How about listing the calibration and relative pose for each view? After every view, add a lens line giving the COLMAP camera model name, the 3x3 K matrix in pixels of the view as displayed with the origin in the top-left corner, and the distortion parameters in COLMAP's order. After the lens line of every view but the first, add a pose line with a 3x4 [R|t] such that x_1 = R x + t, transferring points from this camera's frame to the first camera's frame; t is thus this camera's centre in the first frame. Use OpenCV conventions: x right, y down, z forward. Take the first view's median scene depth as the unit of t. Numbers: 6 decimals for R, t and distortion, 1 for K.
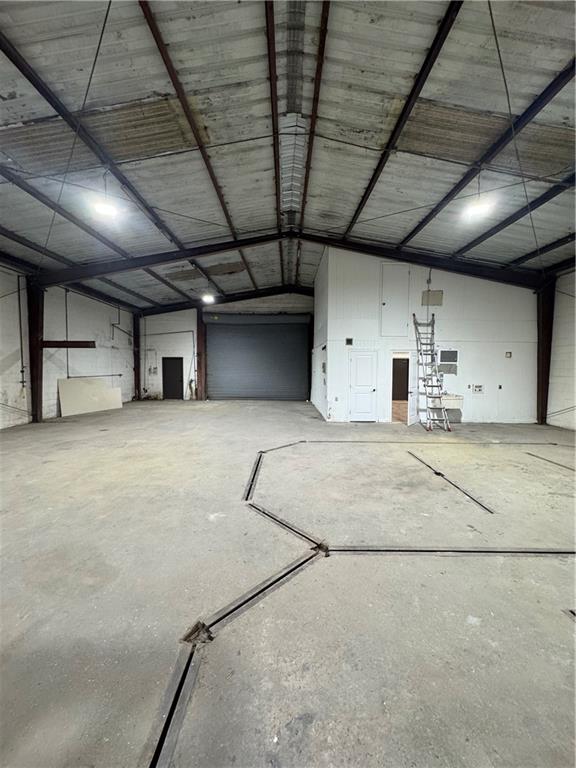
lens RADIAL K [[308.4, 0, 287.2], [0, 308.4, 382.2], [0, 0, 1]] dist [0.003198, -0.000036]
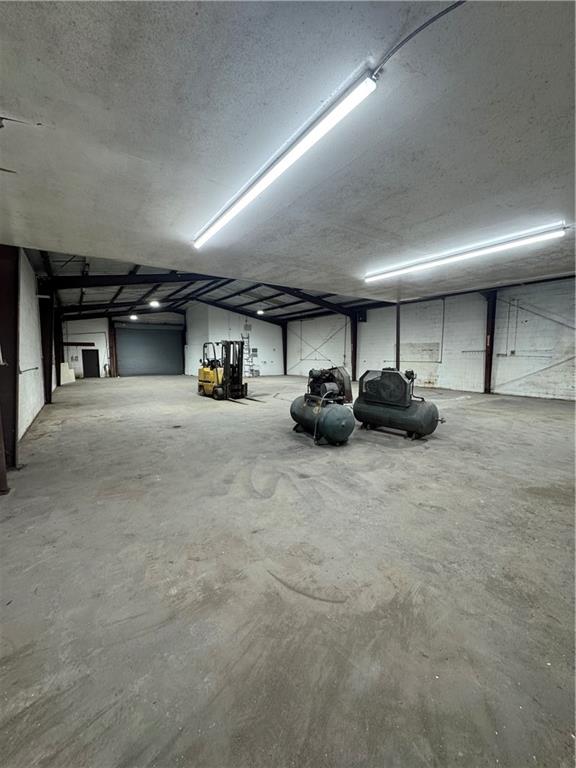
lens RADIAL K [[308.4, 0, 289.6], [0, 308.4, 382.5], [0, 0, 1]] dist [0.003198, -0.000036]
pose [[0.823652, -0.060511, 0.563858, -0.447111], [0.037120, 0.997911, 0.052869, 0.037665], [-0.565879, -0.022615, 0.824178, -0.822491]]
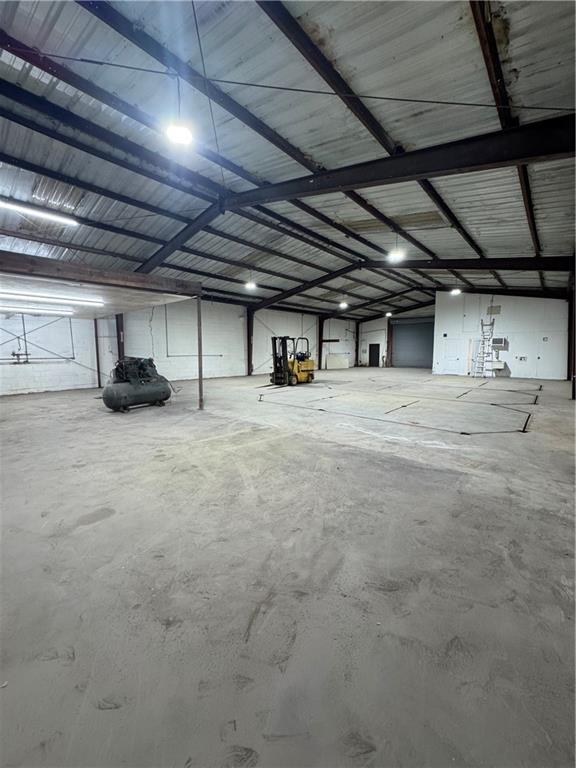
lens RADIAL K [[308.4, 0, 289.4], [0, 308.4, 381.6], [0, 0, 1]] dist [0.003198, -0.000036]
pose [[0.757398, 0.056908, -0.650469, 0.484686], [-0.023490, 0.997925, 0.059955, 0.048771], [0.652531, -0.030130, 0.757163, -0.787175]]
